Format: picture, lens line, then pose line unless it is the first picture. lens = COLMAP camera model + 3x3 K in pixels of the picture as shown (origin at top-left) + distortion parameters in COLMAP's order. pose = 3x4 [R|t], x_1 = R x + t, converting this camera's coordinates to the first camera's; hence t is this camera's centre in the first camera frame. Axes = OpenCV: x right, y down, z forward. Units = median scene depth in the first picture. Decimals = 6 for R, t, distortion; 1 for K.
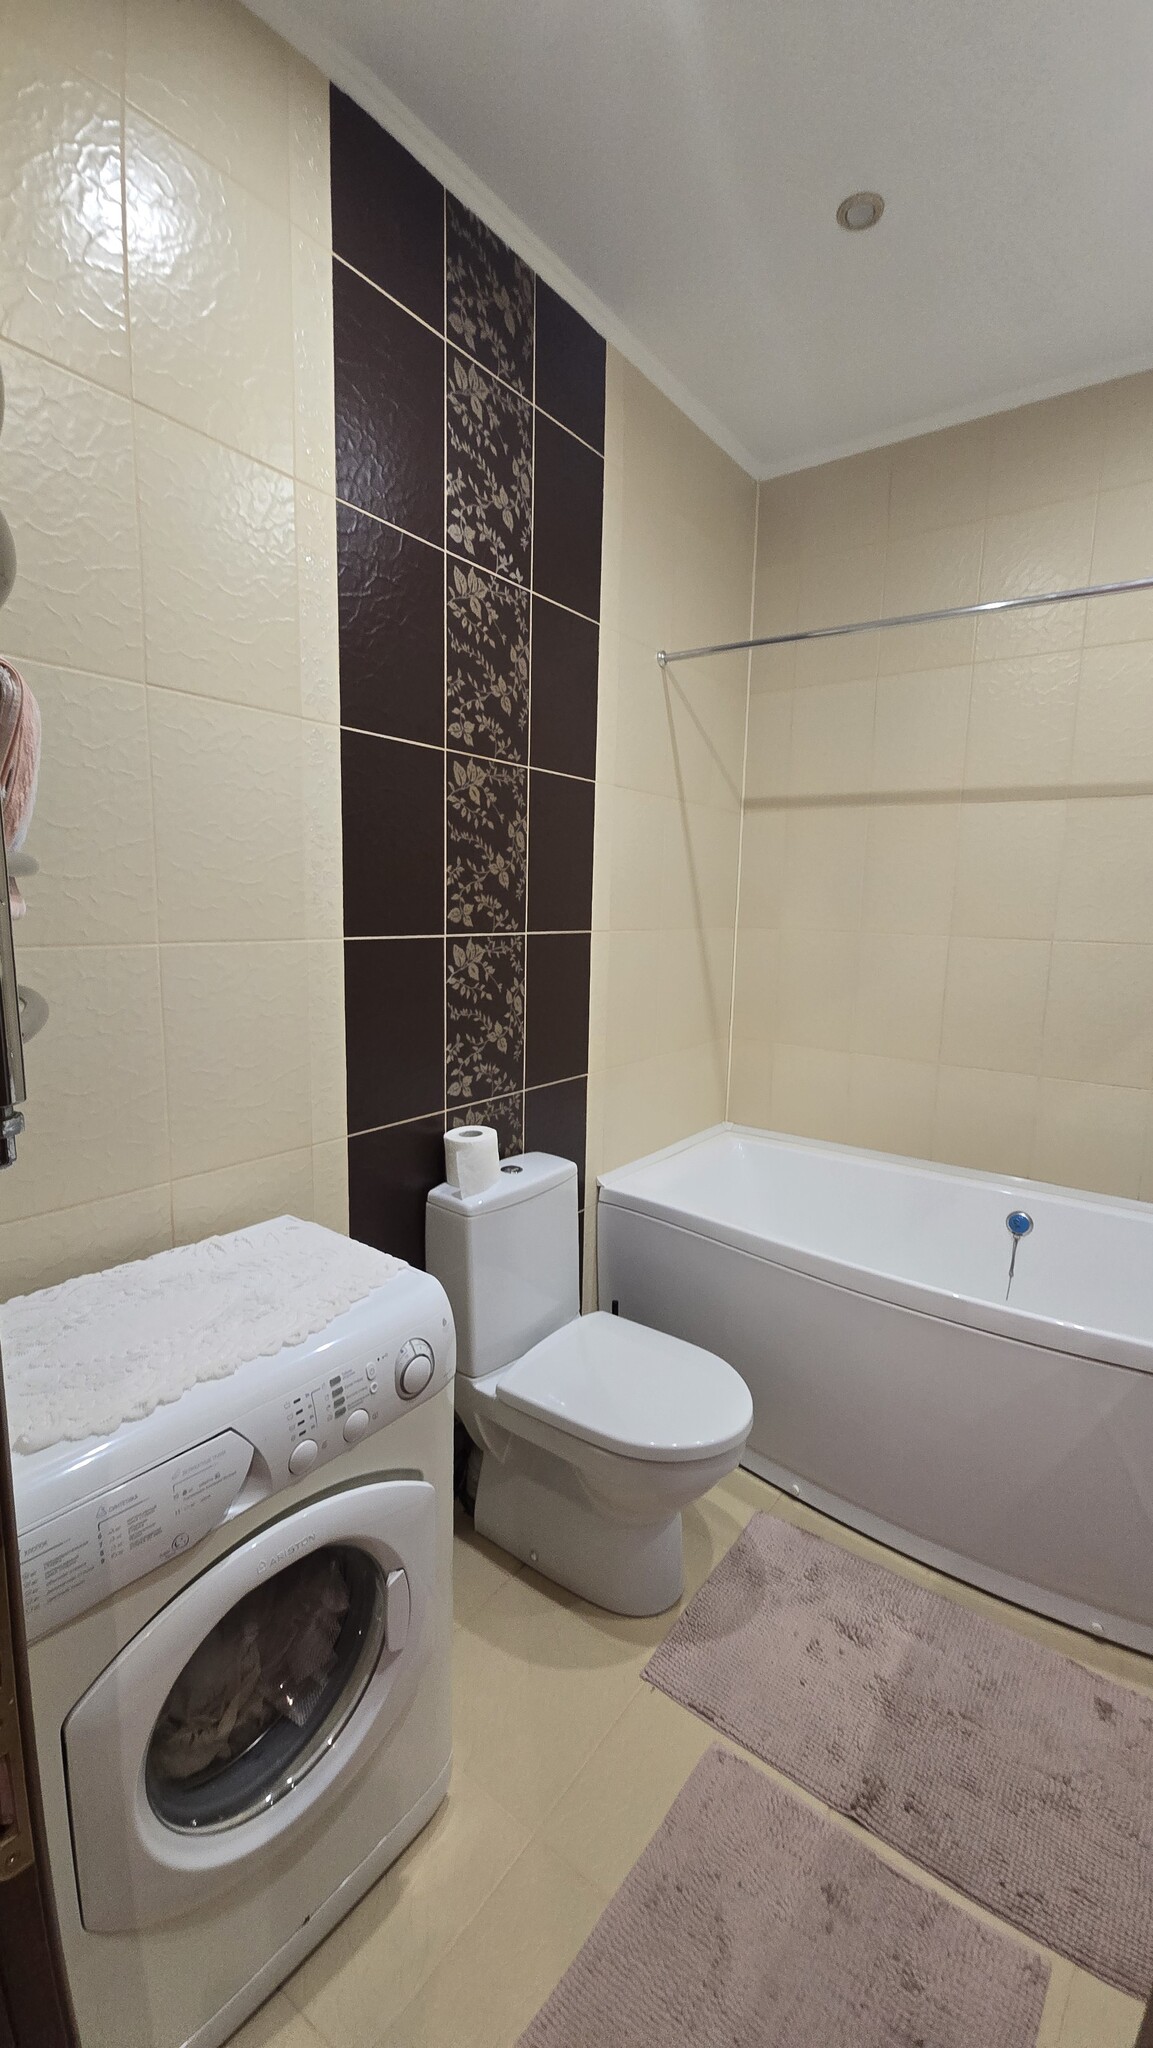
lens RADIAL K [[837.3, 0, 577.6], [0, 837.3, 1022.8], [0, 0, 1]] dist [-0.000927, 0.000914]
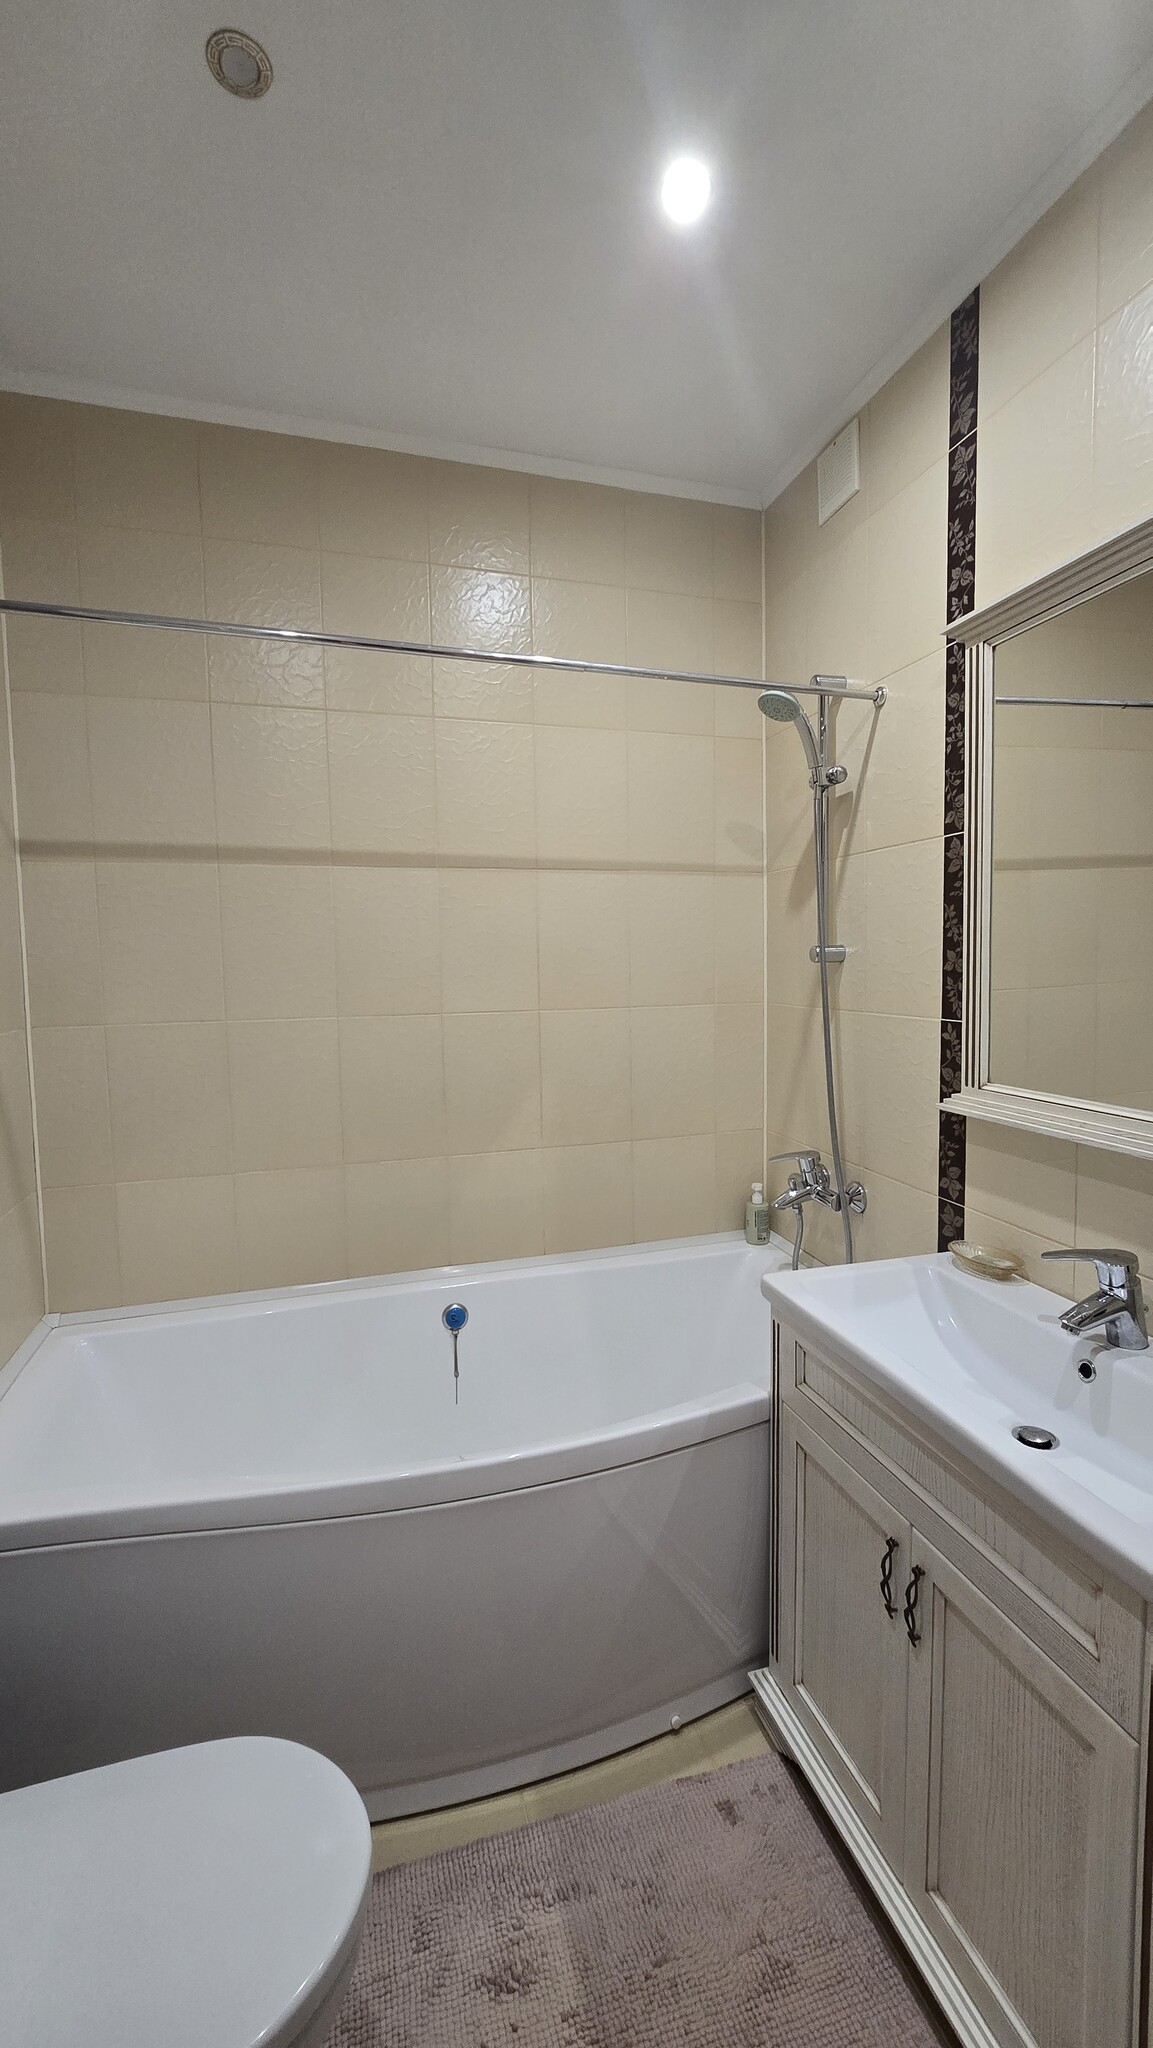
lens RADIAL K [[837.3, 0, 577.6], [0, 837.3, 1022.8], [0, 0, 1]] dist [-0.000927, 0.000914]
pose [[0.598716, -0.089736, 0.795919, -0.133131], [0.146526, 0.989206, 0.001307, -0.084630], [-0.787445, 0.115840, 0.605402, 0.381490]]
